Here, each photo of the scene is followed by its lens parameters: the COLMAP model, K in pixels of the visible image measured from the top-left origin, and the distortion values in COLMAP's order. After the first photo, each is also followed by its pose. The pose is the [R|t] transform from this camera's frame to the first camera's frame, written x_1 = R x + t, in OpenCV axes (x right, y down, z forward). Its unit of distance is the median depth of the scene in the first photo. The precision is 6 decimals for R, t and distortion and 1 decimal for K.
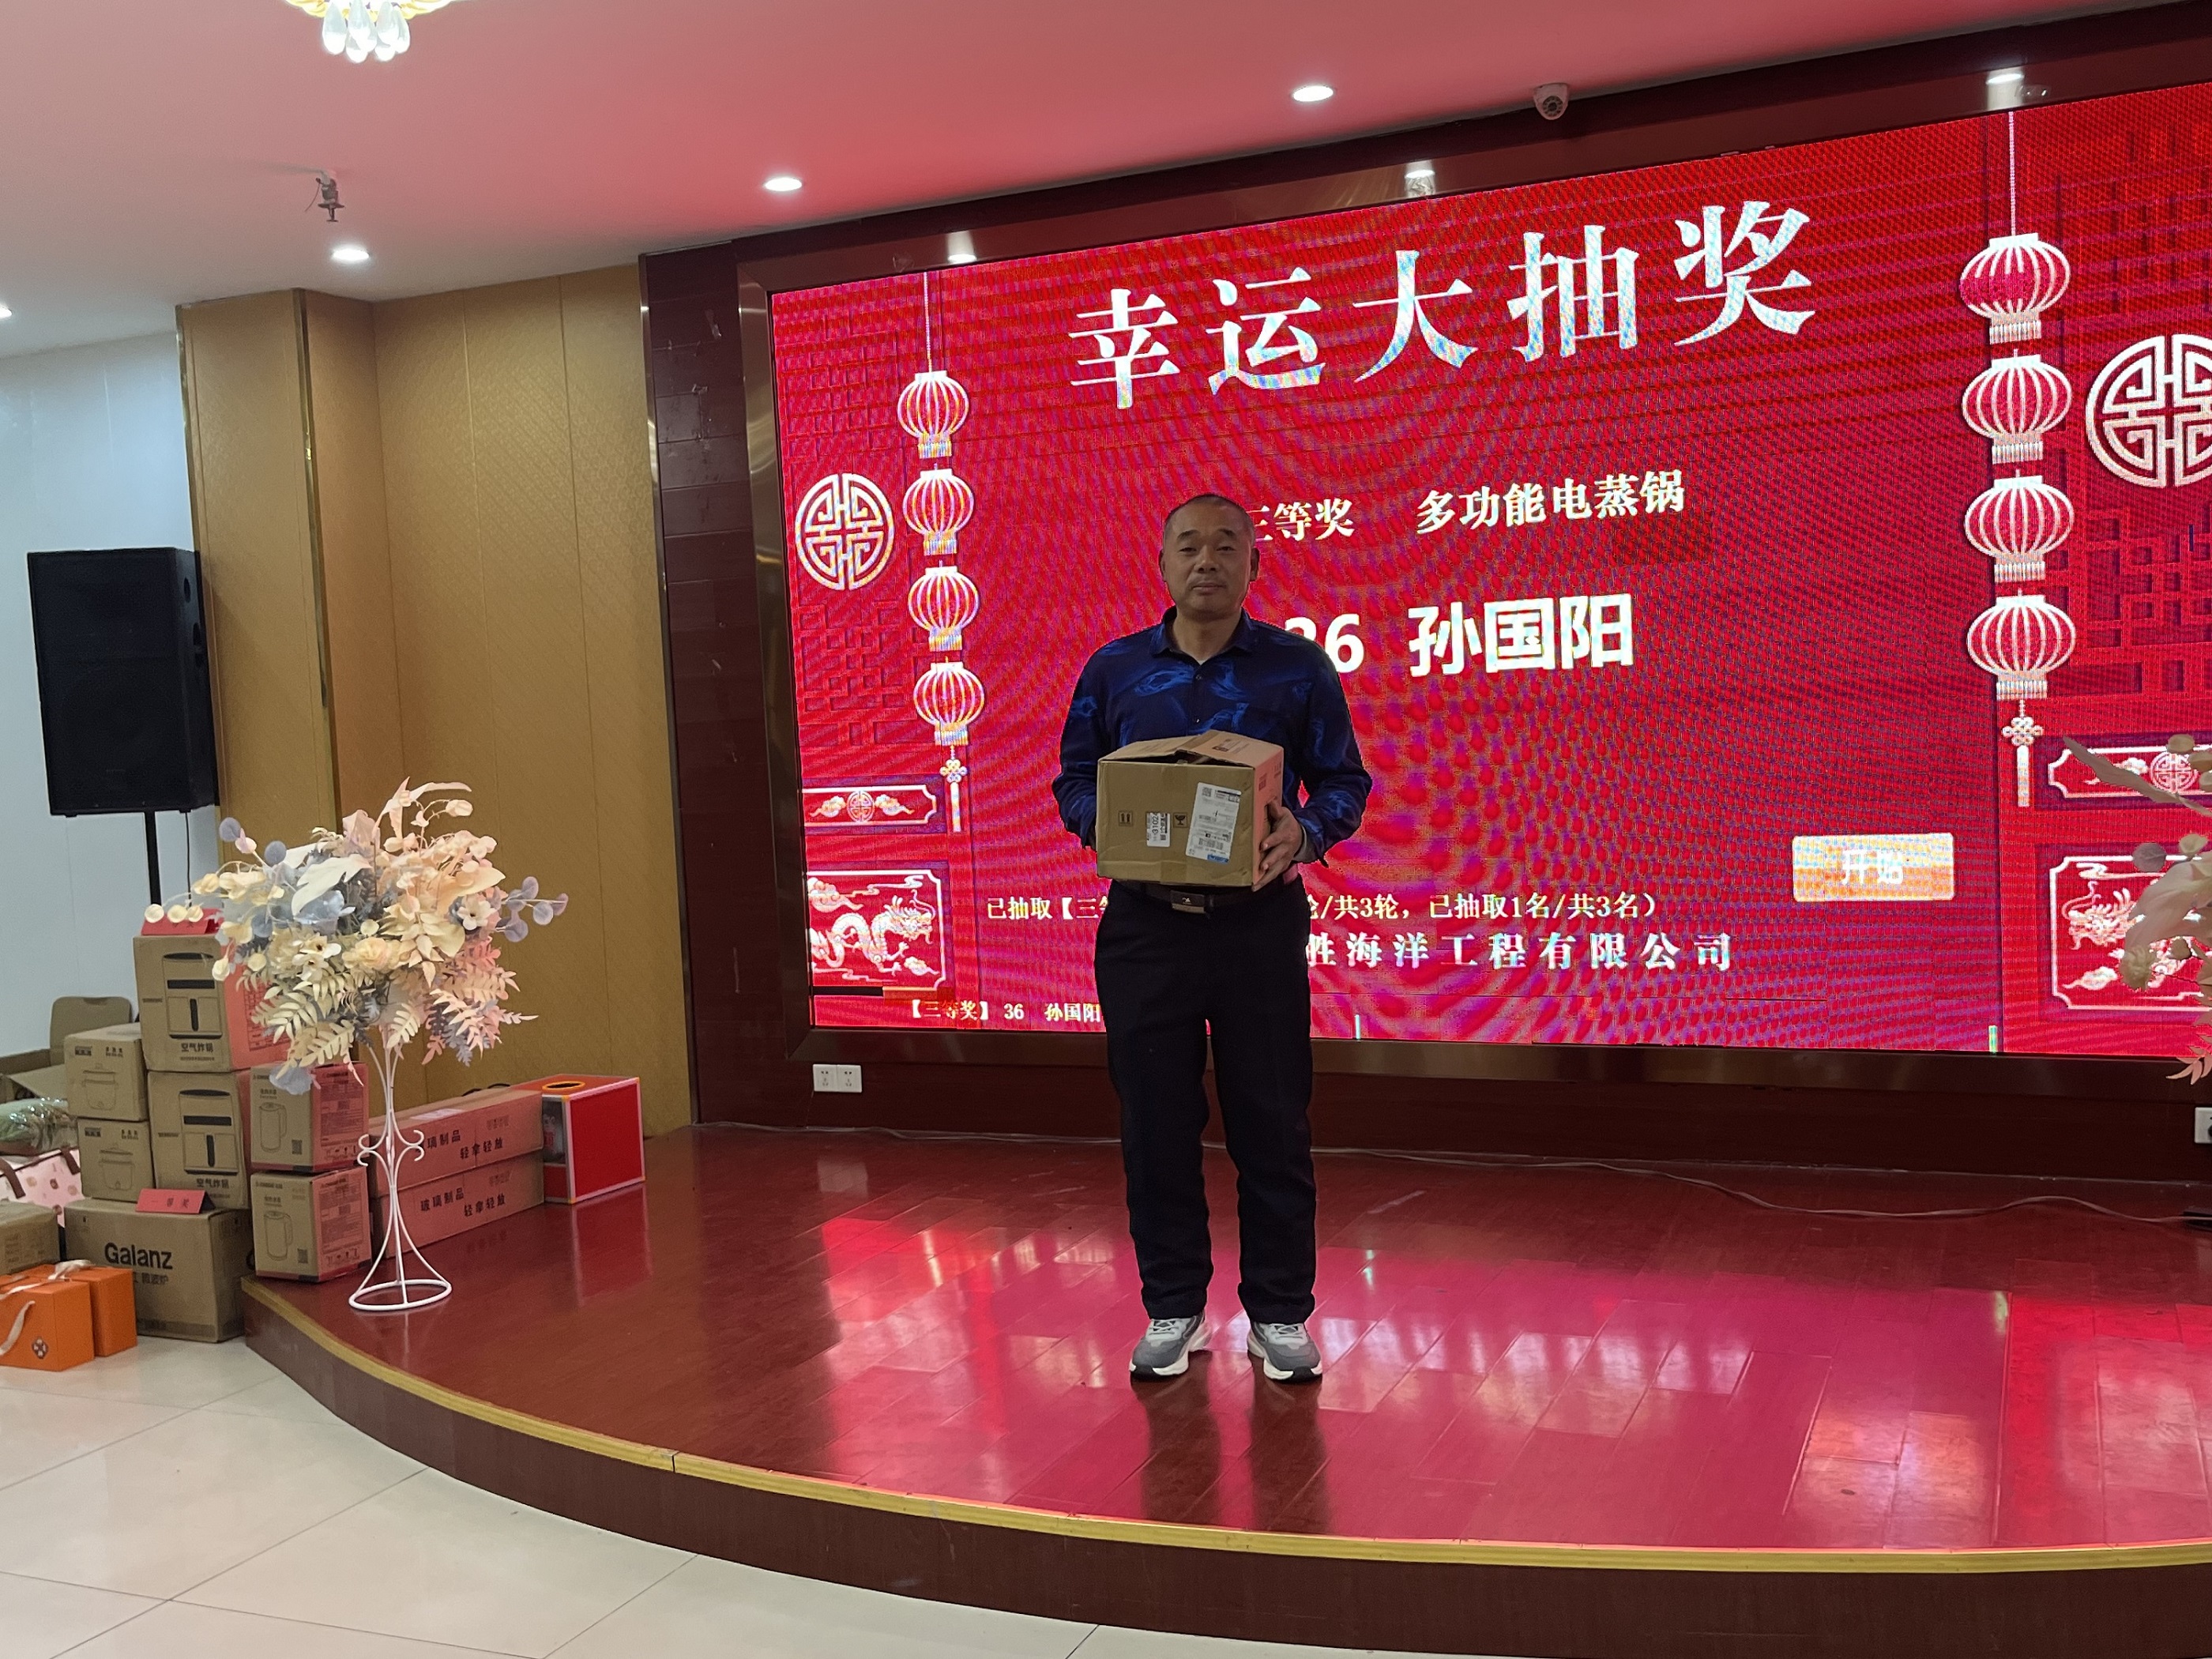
lens RADIAL K [[2062.7, 0, 1100.2], [0, 2062.7, 822.5], [0, 0, 1]] dist [0.037057, 0.000000]
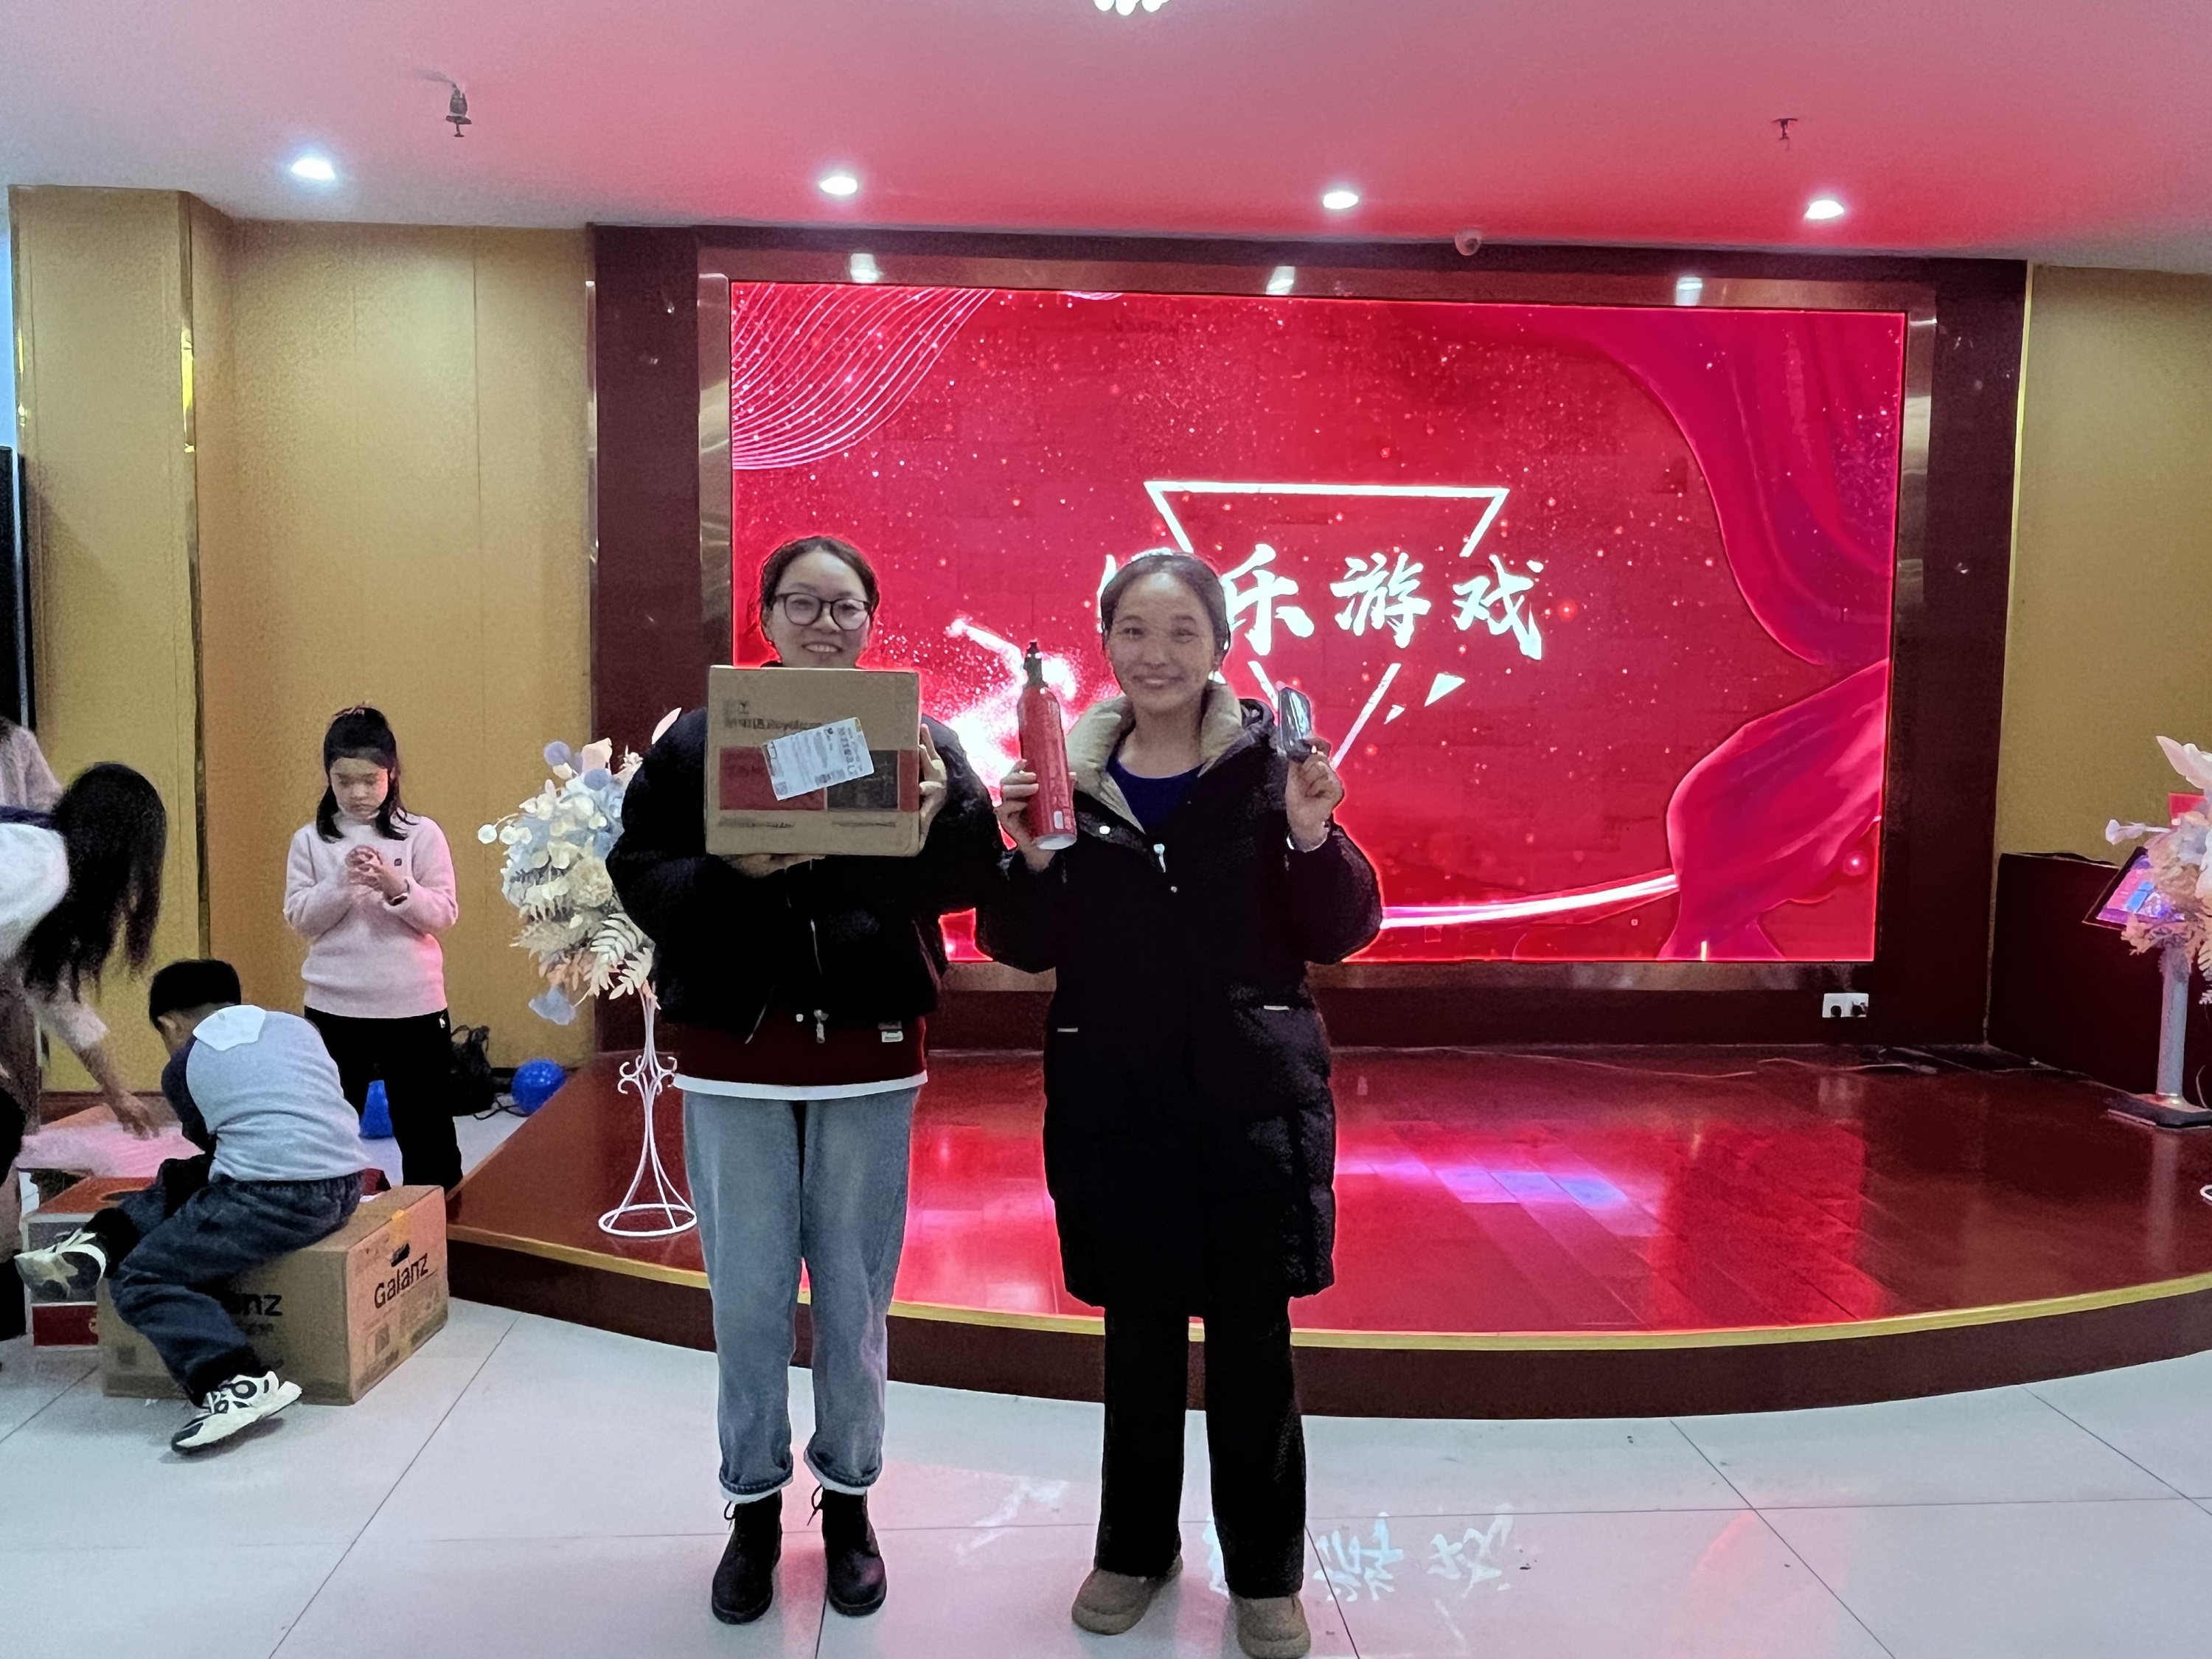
lens RADIAL K [[1653.7, 0, 1108.0], [0, 1653.7, 824.8], [0, 0, 1]] dist [0.003134, -0.015894]
pose [[0.889710, 0.023738, 0.455908, -0.492390], [-0.029534, 0.999548, 0.005593, 0.023734], [-0.455569, -0.018441, 0.890009, 0.180631]]
